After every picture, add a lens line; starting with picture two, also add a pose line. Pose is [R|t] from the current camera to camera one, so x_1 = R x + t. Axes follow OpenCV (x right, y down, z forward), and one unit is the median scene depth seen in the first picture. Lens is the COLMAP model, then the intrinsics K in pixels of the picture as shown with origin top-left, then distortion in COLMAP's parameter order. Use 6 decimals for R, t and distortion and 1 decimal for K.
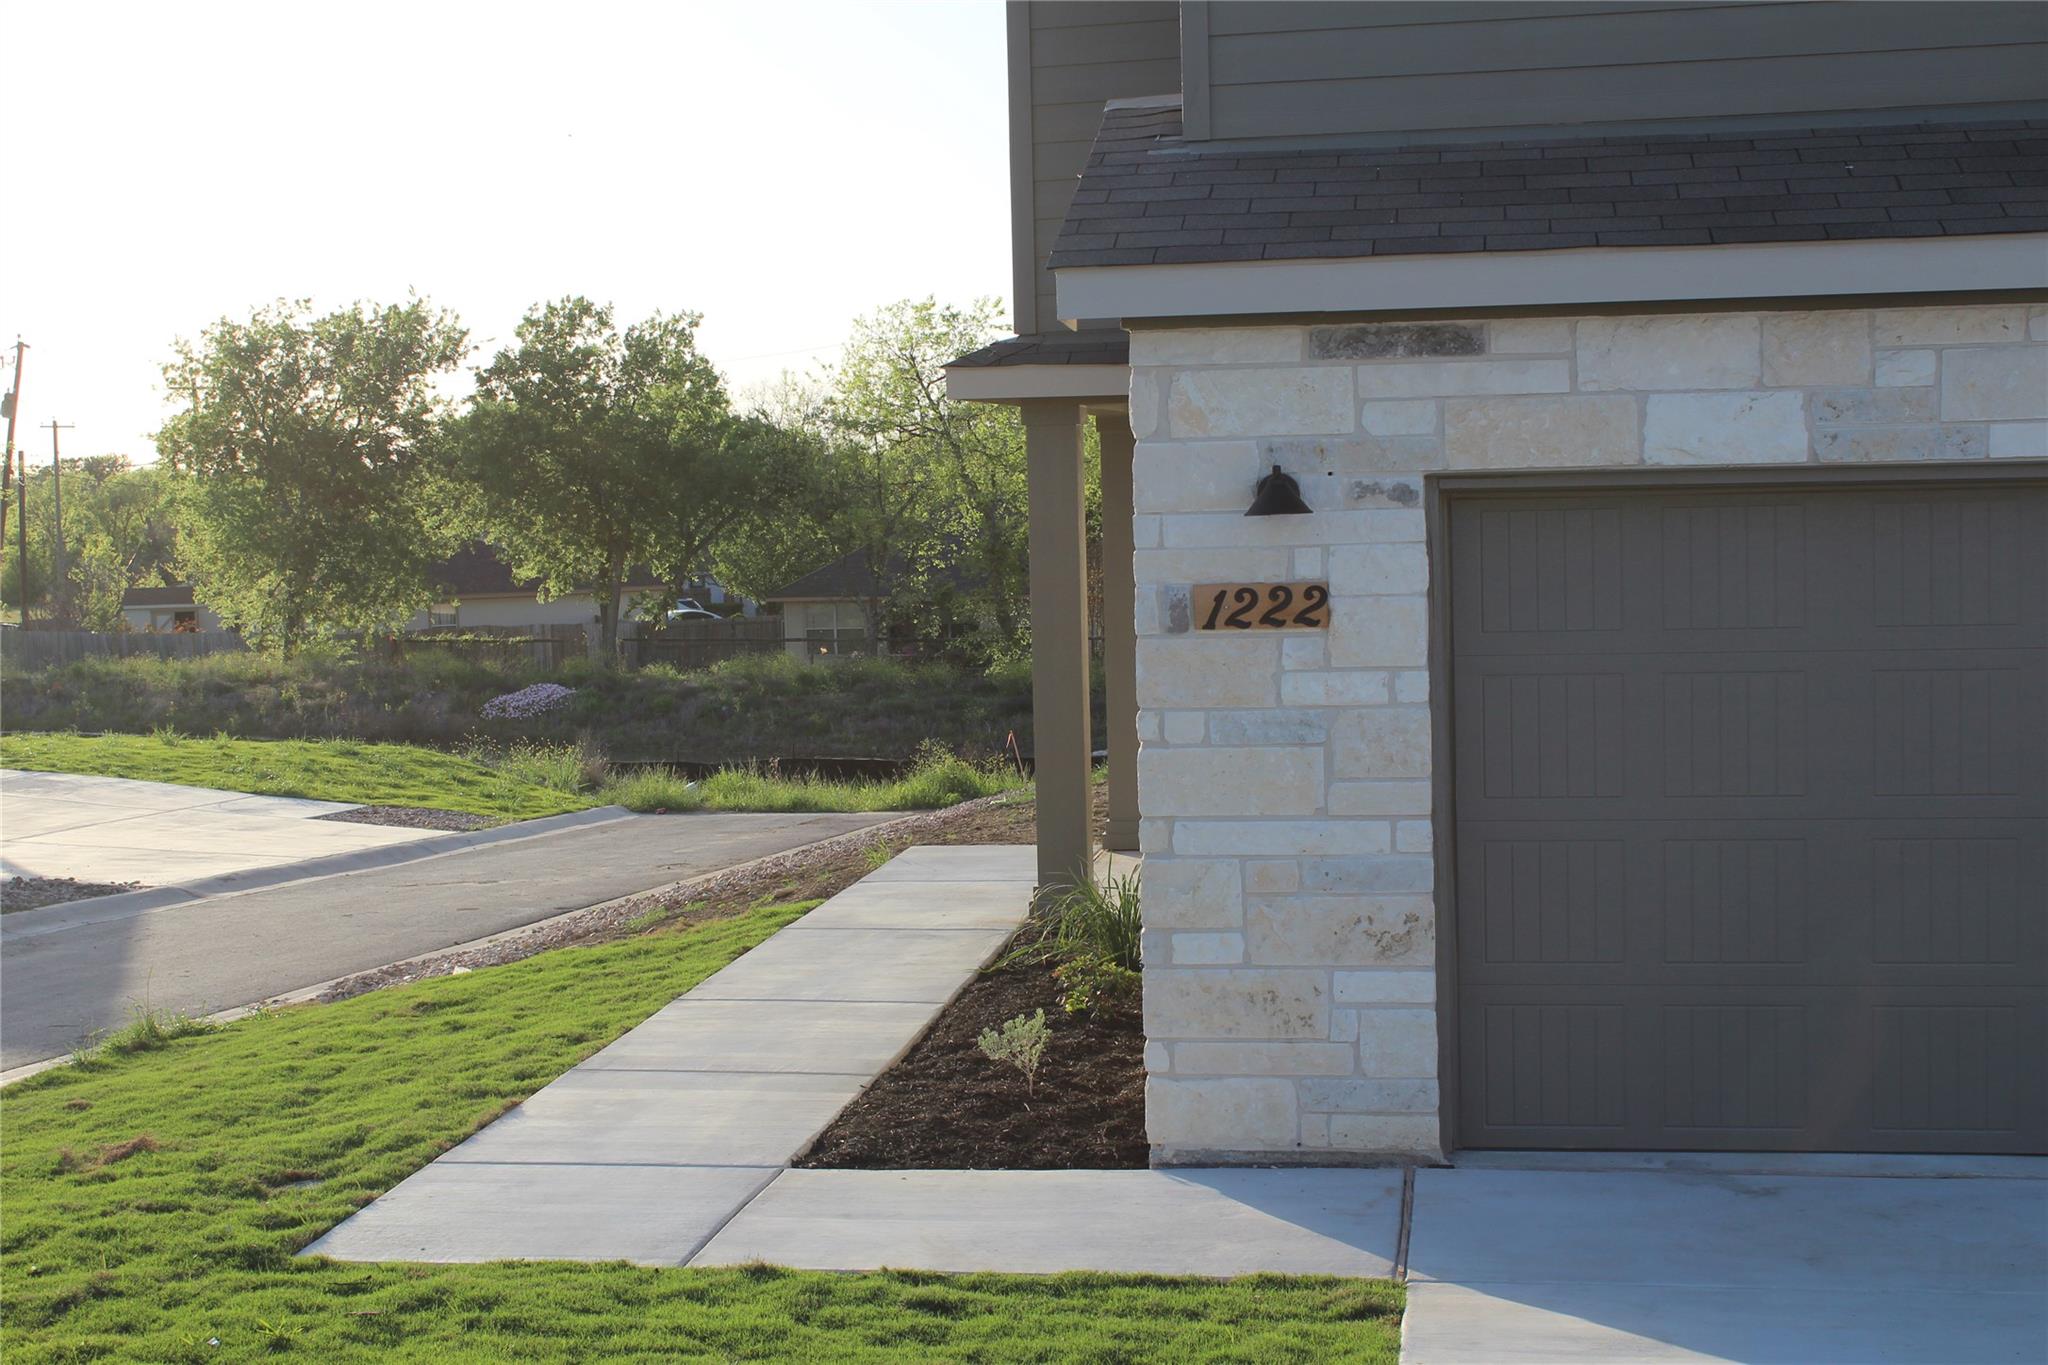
lens RADIAL K [[2979.1, 0, 1025.9], [0, 2979.1, 685.3], [0, 0, 1]] dist [-0.037912, 0.000000]
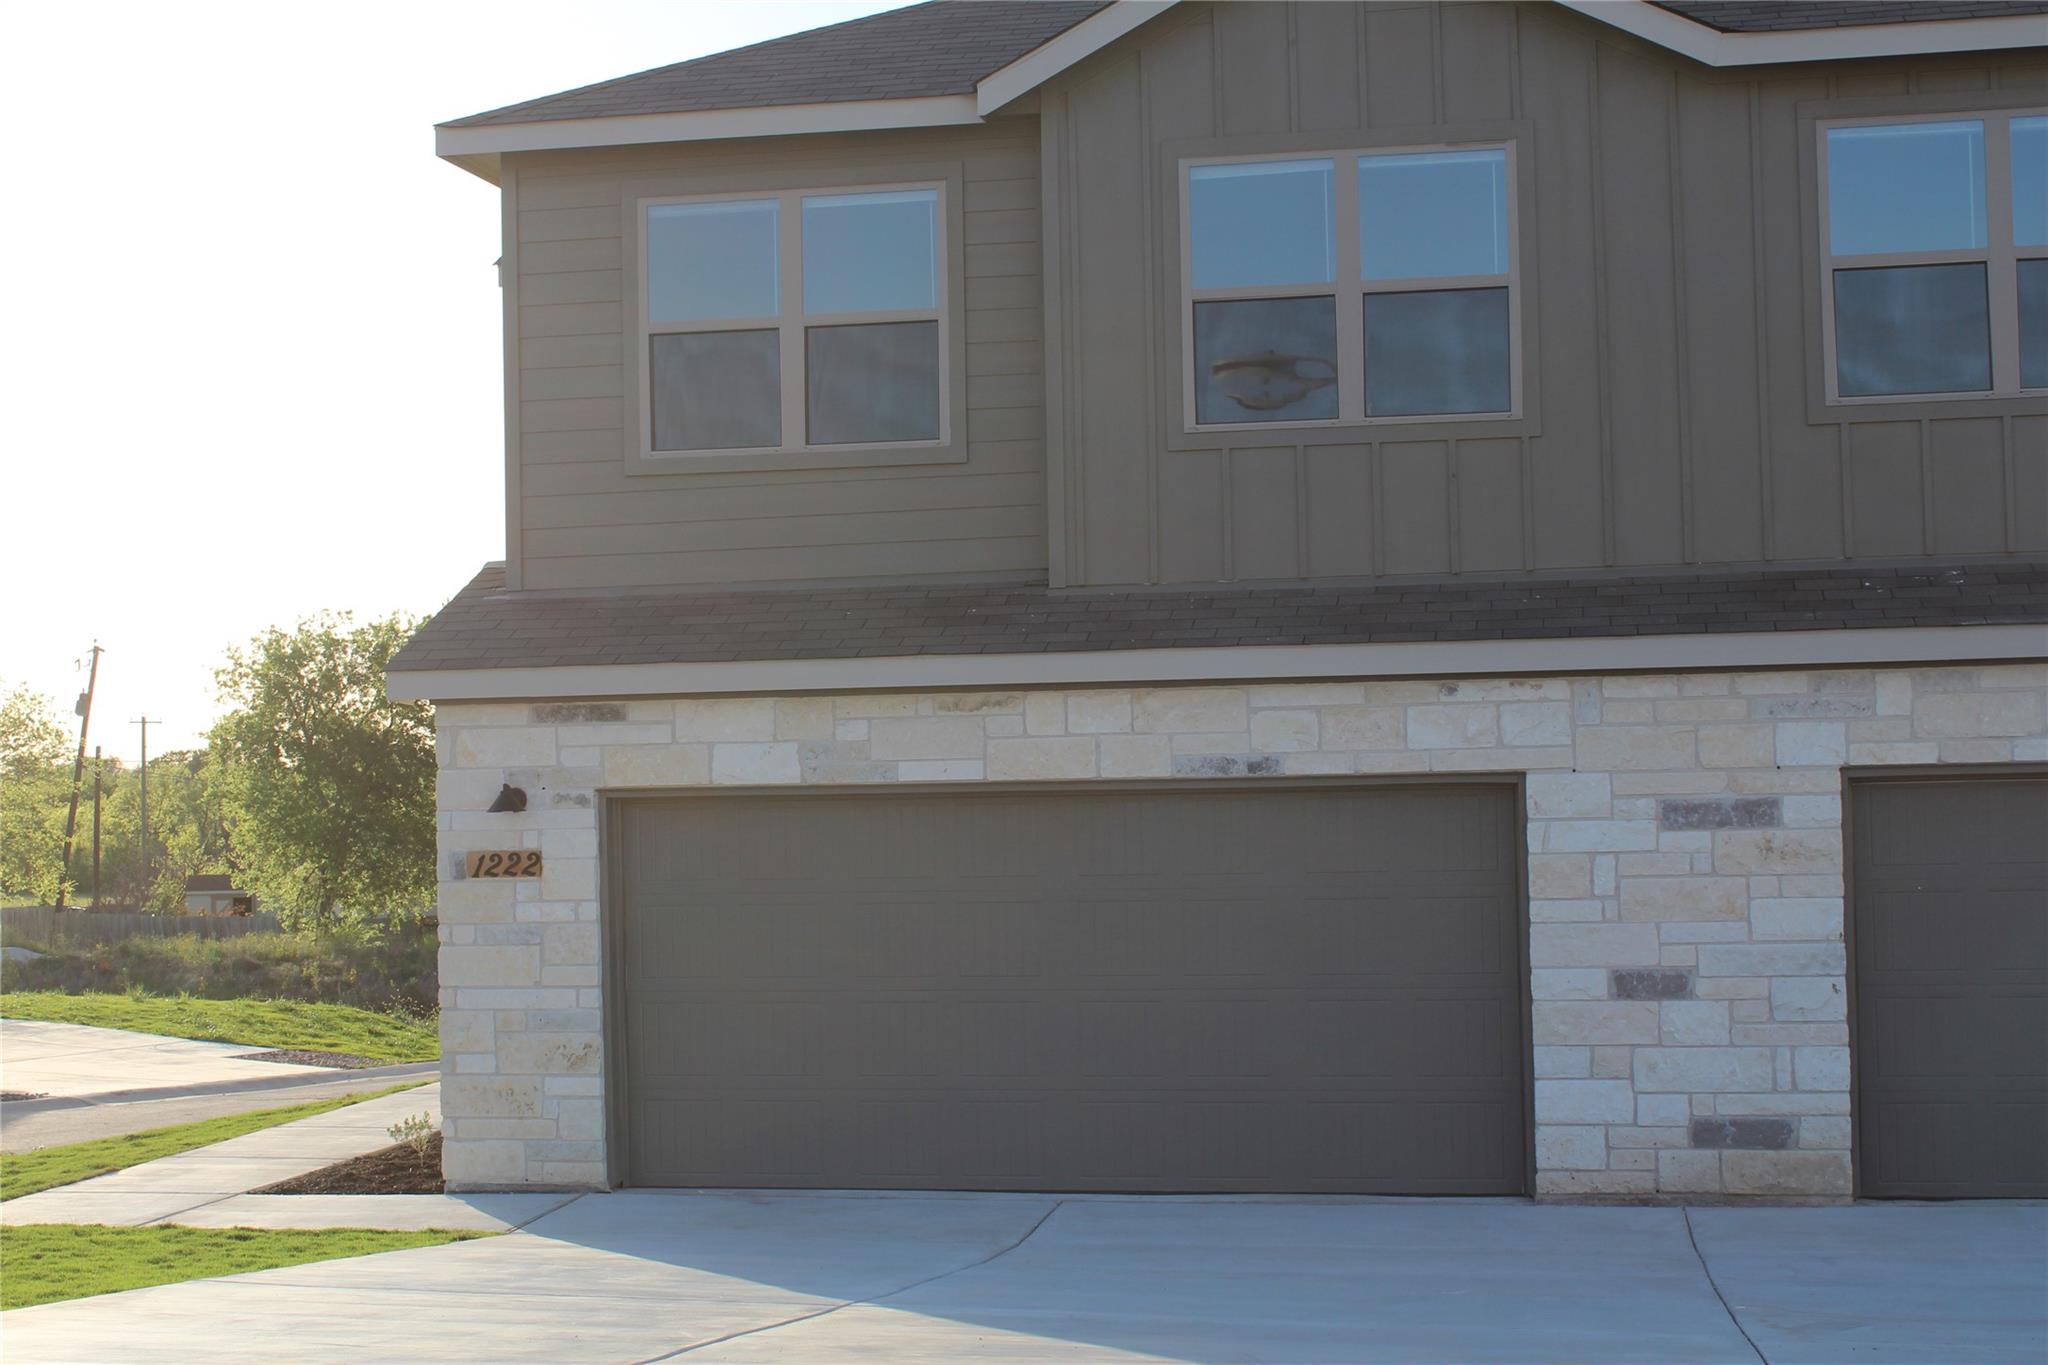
lens RADIAL K [[2979.1, 0, 1022.6], [0, 2979.1, 681.1], [0, 0, 1]] dist [-0.037912, 0.000000]
pose [[0.999314, 0.003611, -0.036857, 0.437554], [-0.007307, 0.994894, -0.100665, 0.039019], [0.036305, 0.100865, 0.994237, -0.714471]]
